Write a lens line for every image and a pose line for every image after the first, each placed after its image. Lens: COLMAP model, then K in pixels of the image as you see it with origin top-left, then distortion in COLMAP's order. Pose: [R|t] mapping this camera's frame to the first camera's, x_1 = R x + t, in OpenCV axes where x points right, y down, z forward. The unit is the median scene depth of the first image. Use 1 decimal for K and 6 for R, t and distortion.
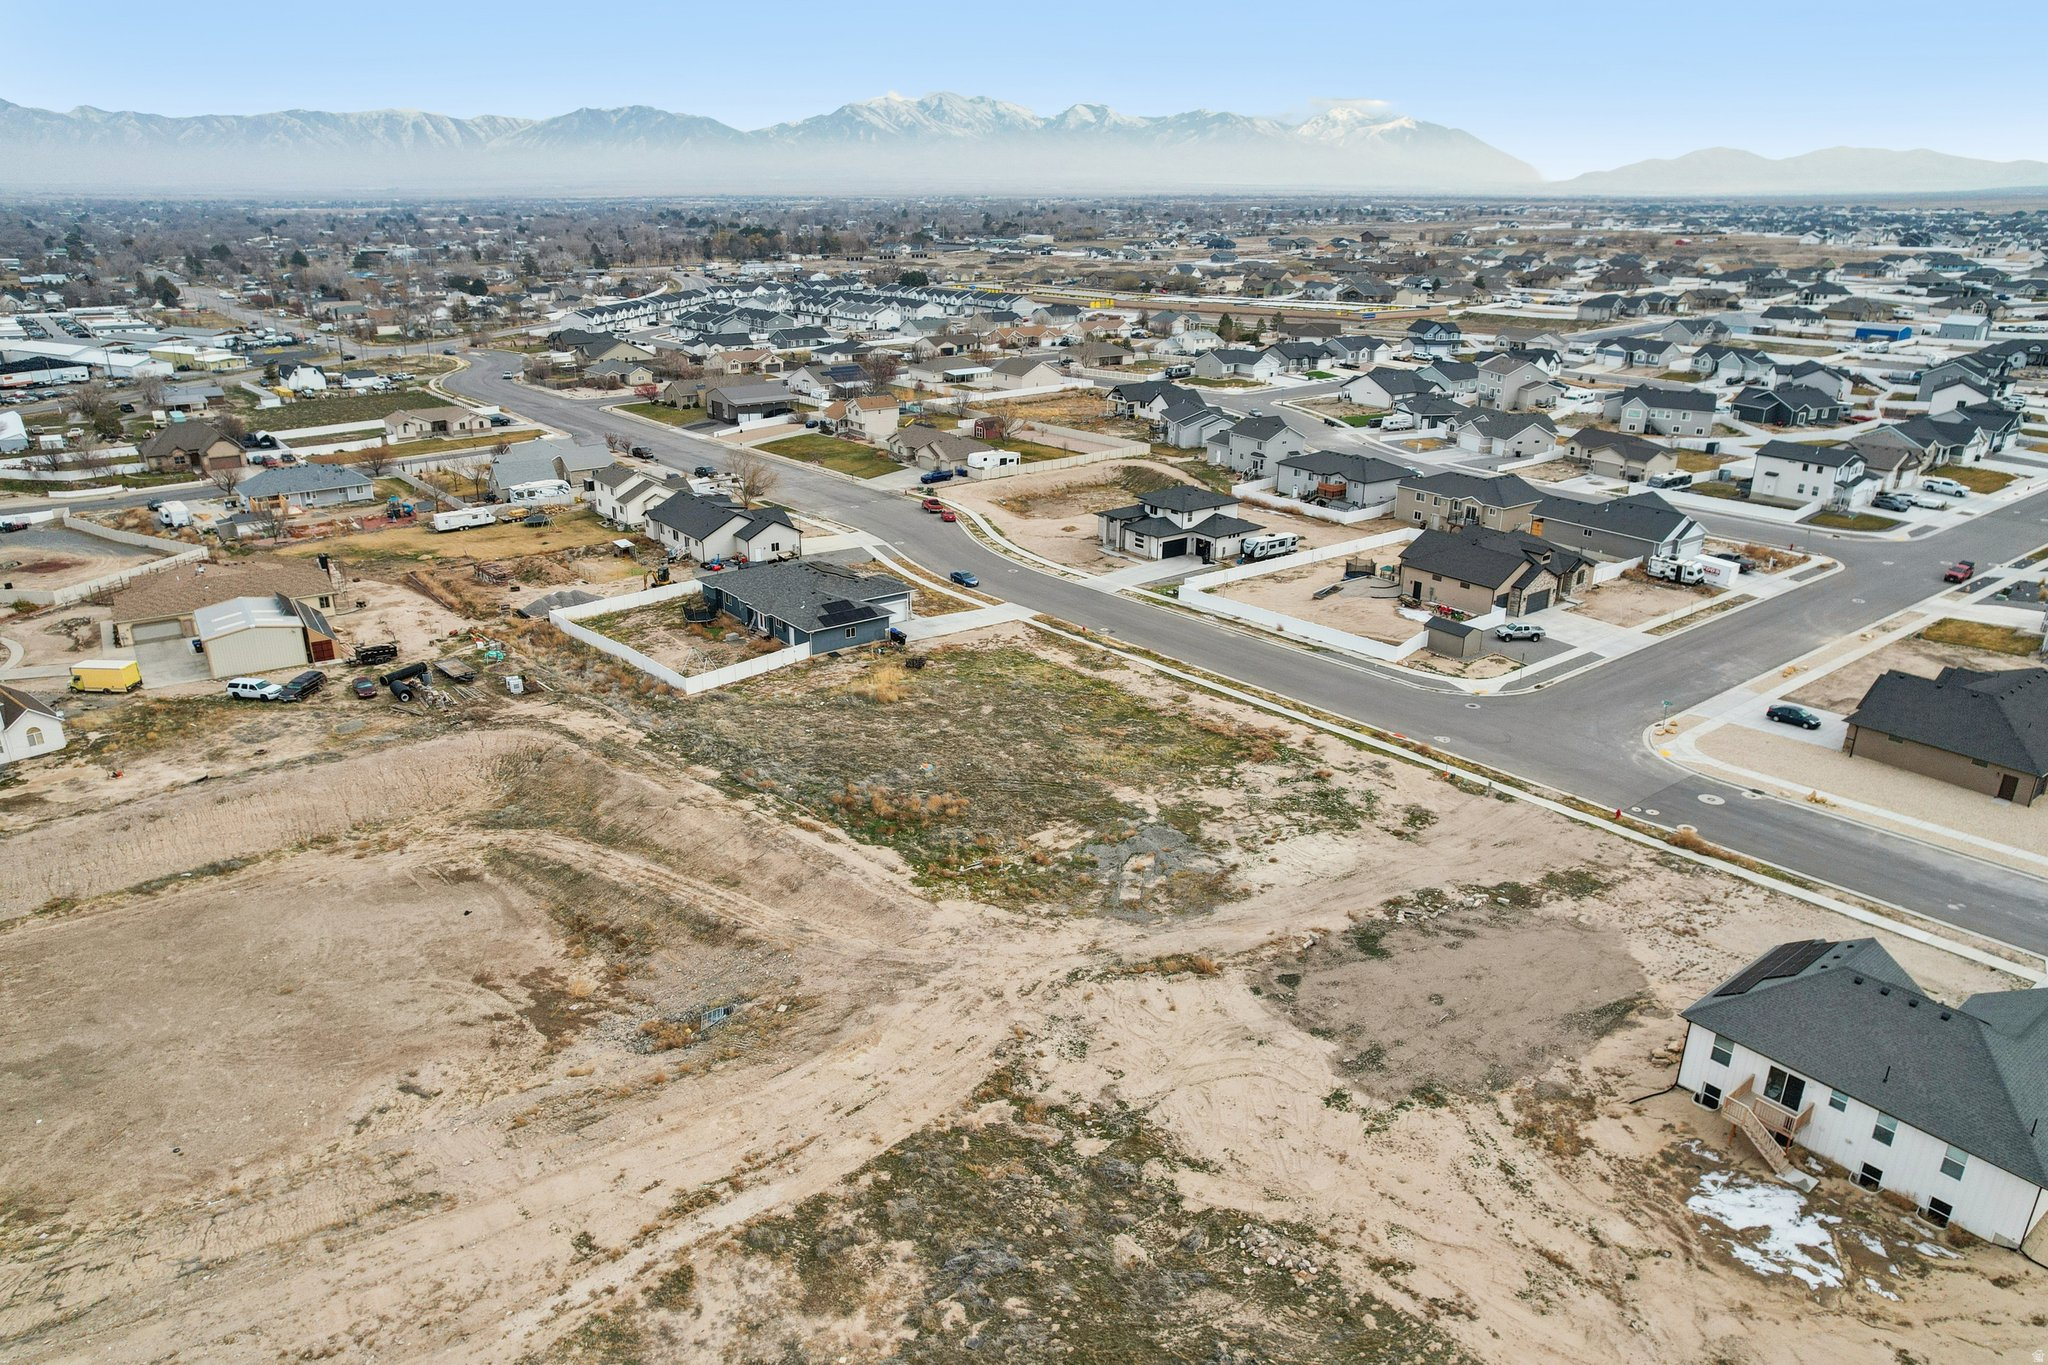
lens RADIAL K [[1364.7, 0, 1033.2], [0, 1364.7, 680.4], [0, 0, 1]] dist [-0.077589, 0.068425]
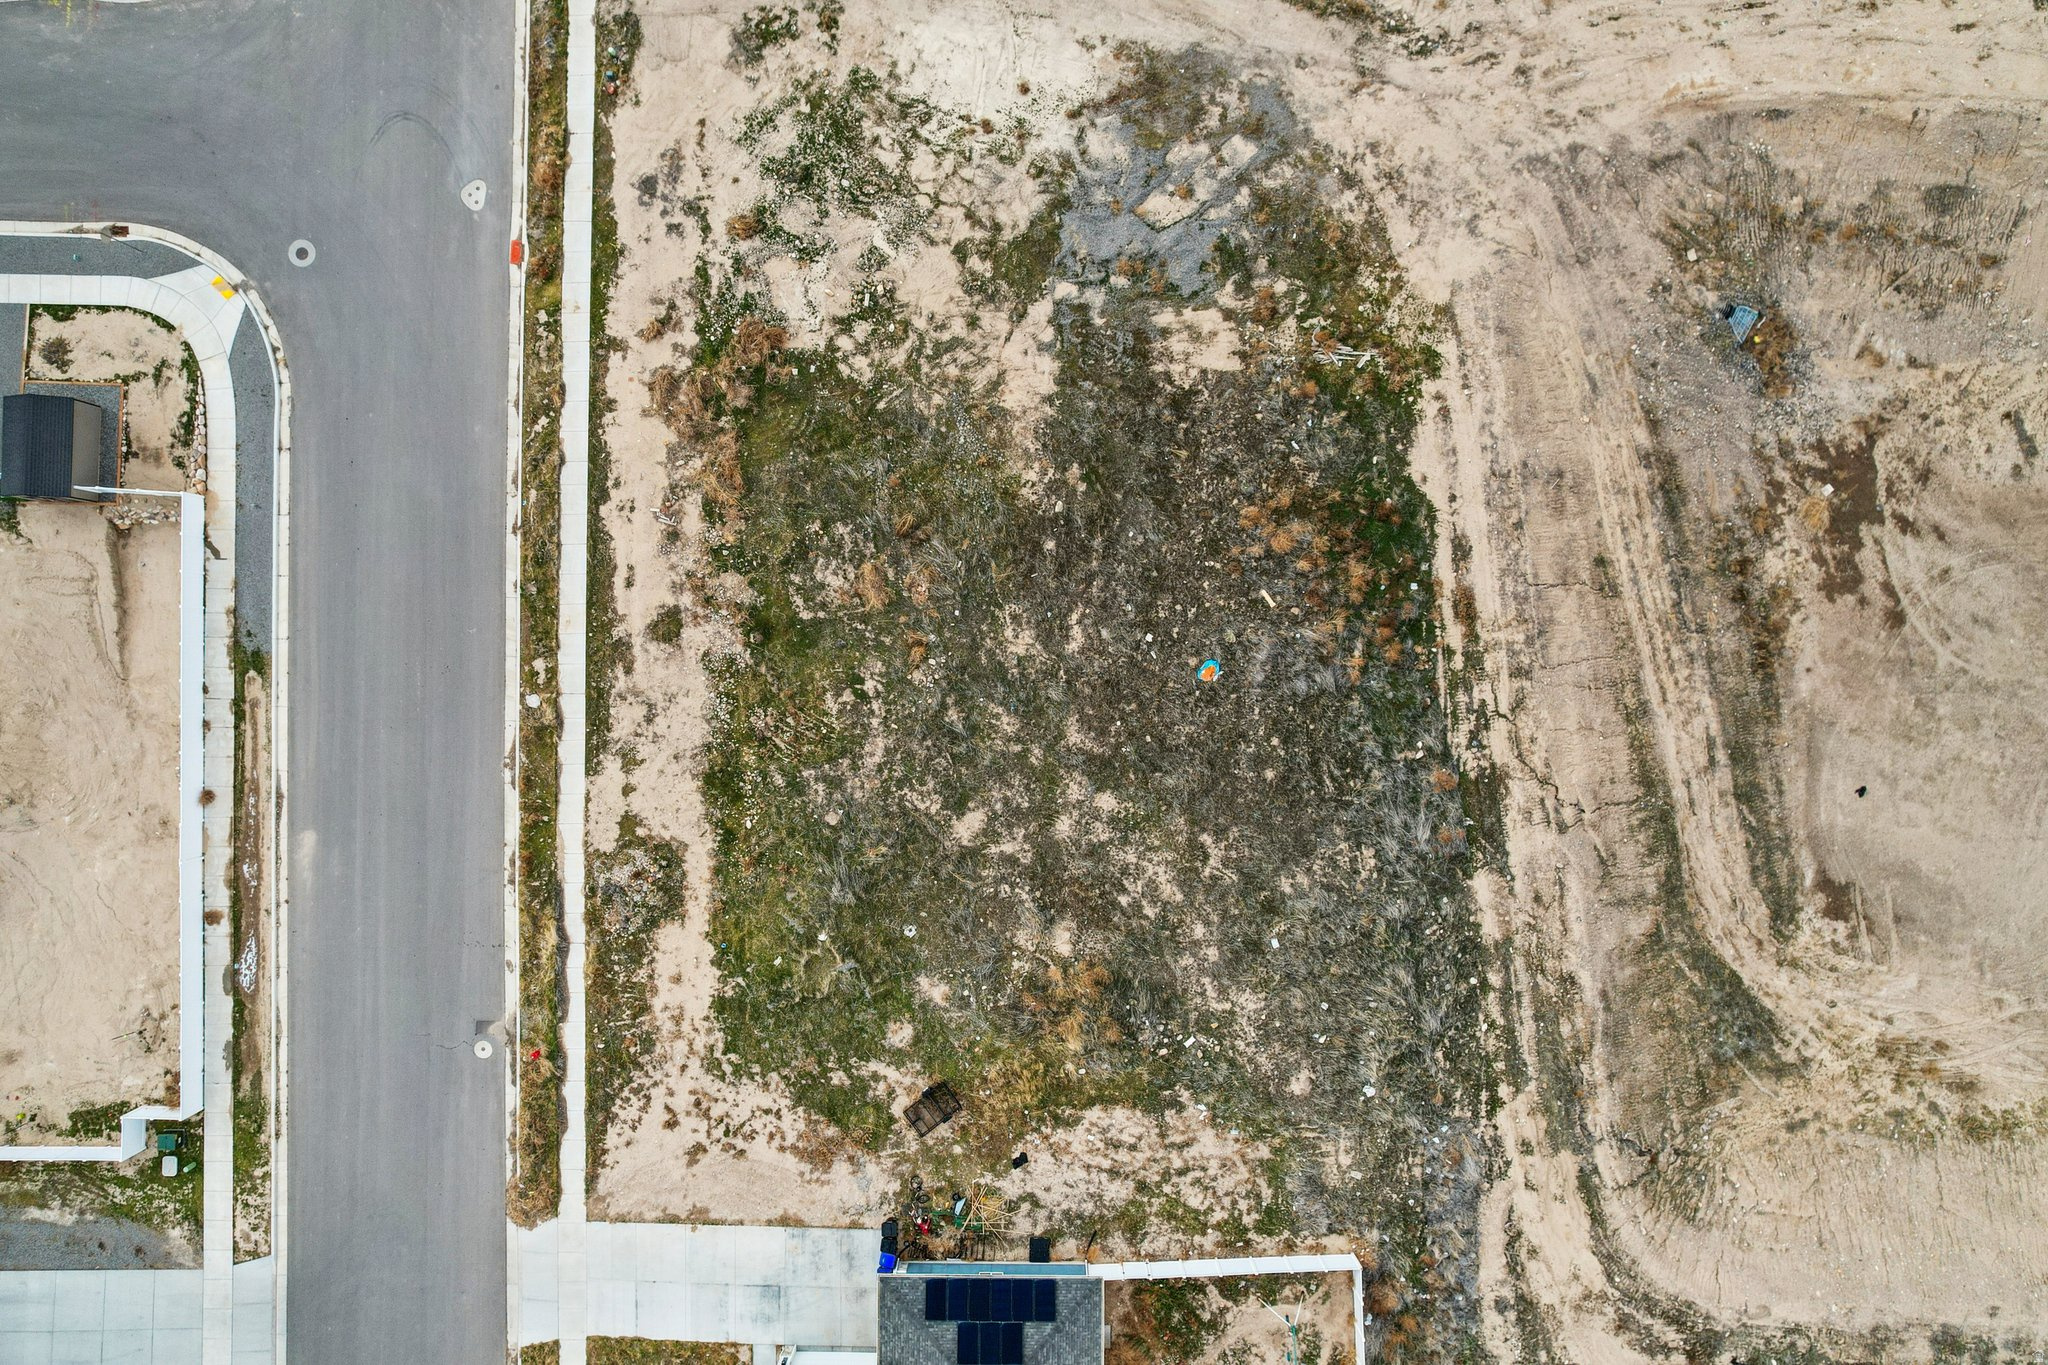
lens RADIAL K [[1324.2, 0, 1021.3], [0, 1324.2, 661.7], [0, 0, 1]] dist [-0.078988, 0.067845]
pose [[-0.778390, -0.627730, 0.008047, -0.012211], [0.210463, -0.248857, 0.945397, -0.415987], [-0.591451, 0.737581, 0.325822, 0.700316]]
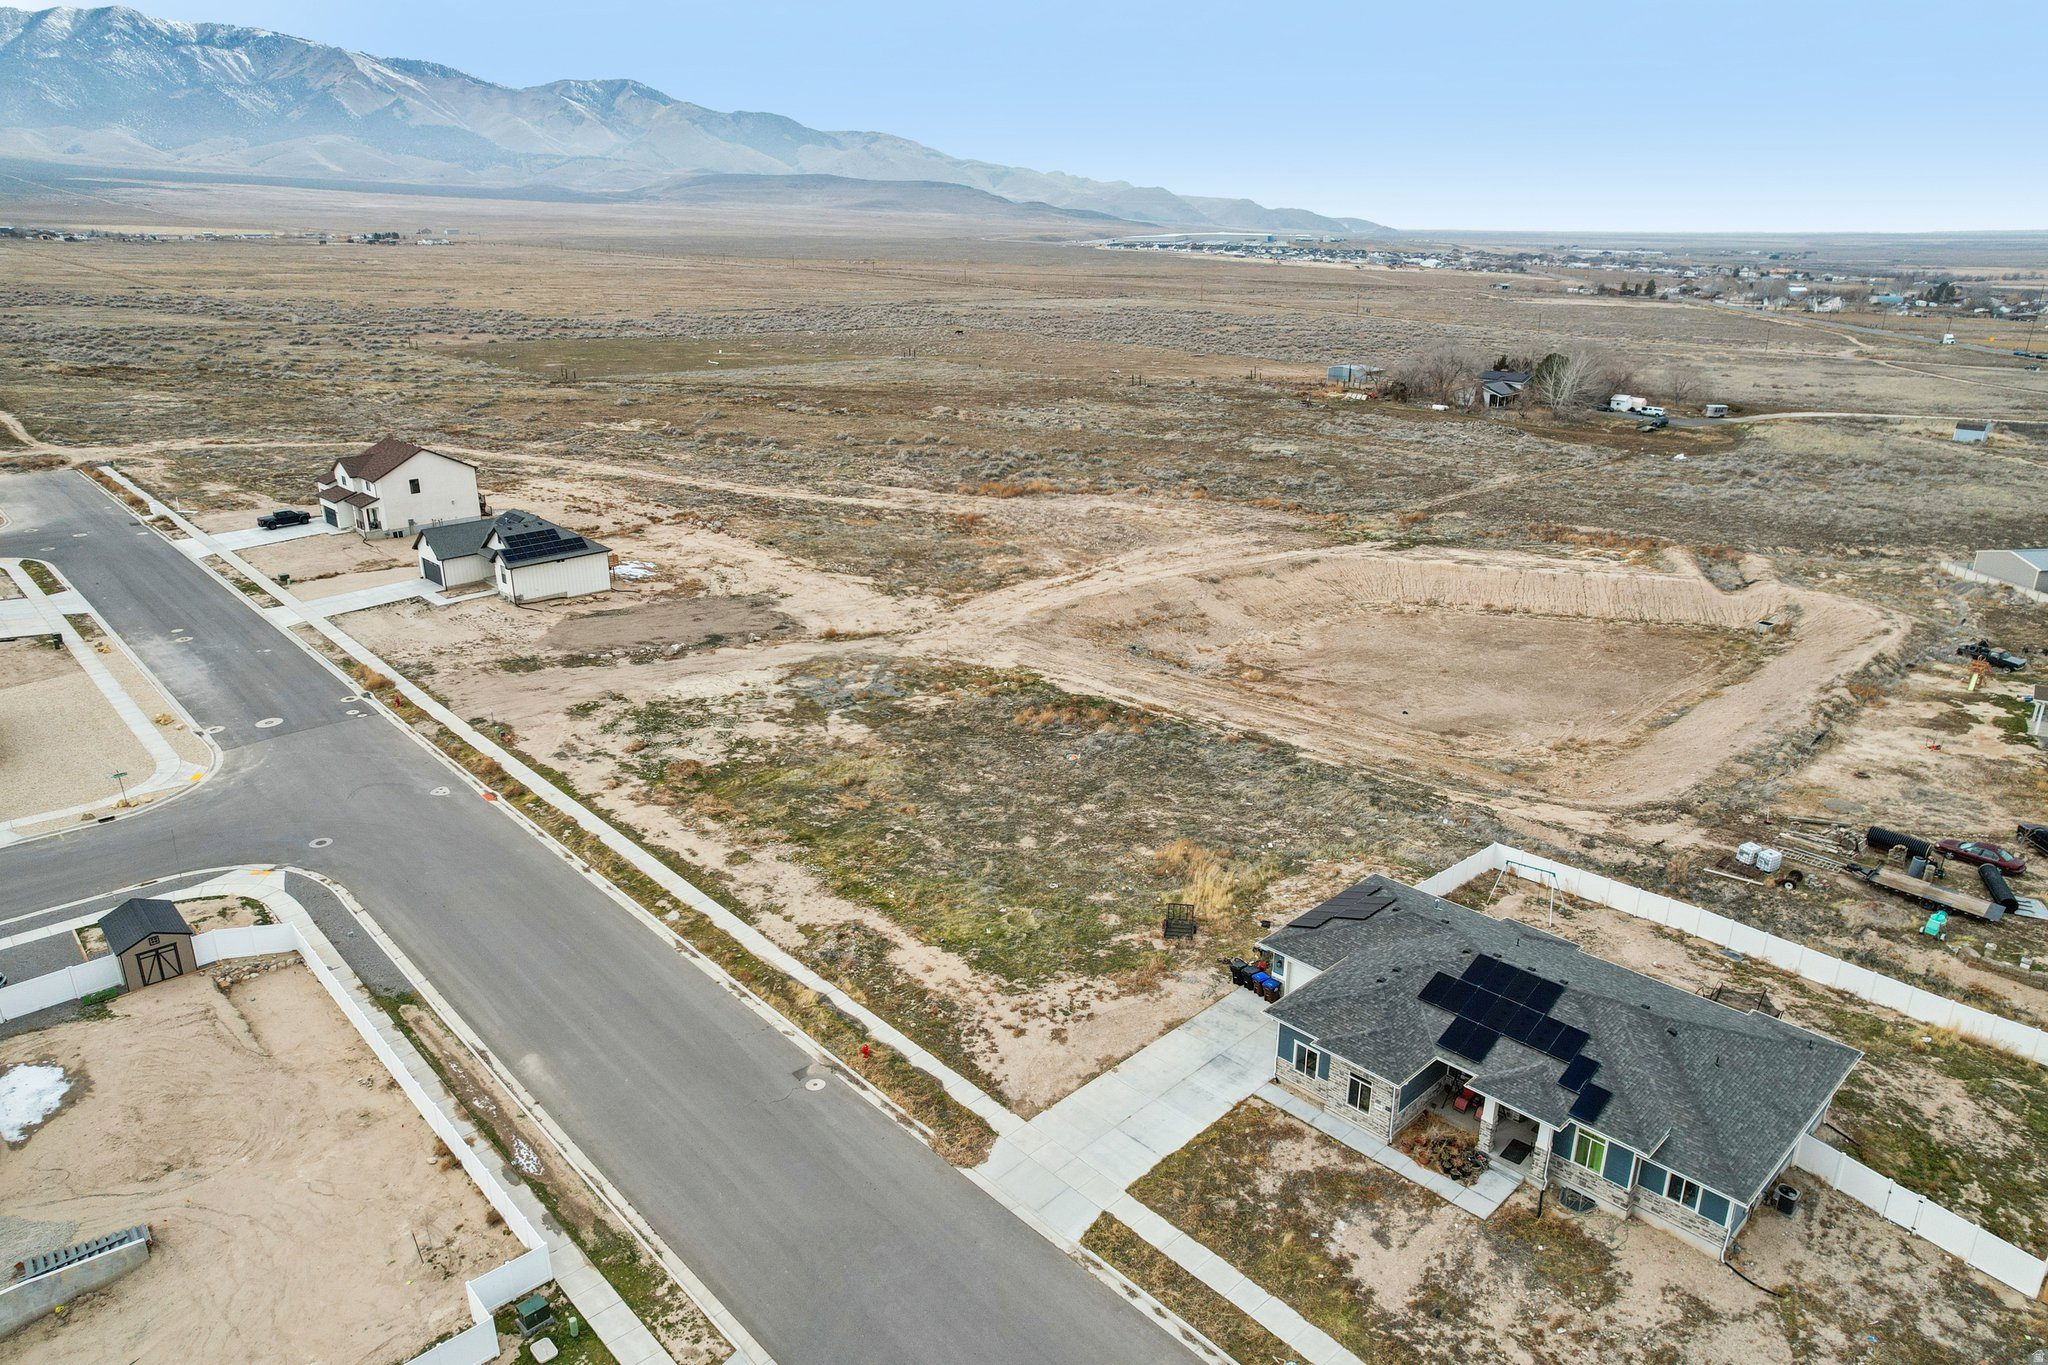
lens RADIAL K [[1330.3, 0, 1024.0], [0, 1330.3, 682.5], [0, 0, 1]] dist [-0.072630, 0.057909]
pose [[-0.996414, 0.021750, -0.081771, 0.019535], [-0.034961, 0.774224, 0.631945, -0.428179], [0.077054, 0.632537, -0.770687, 1.340316]]
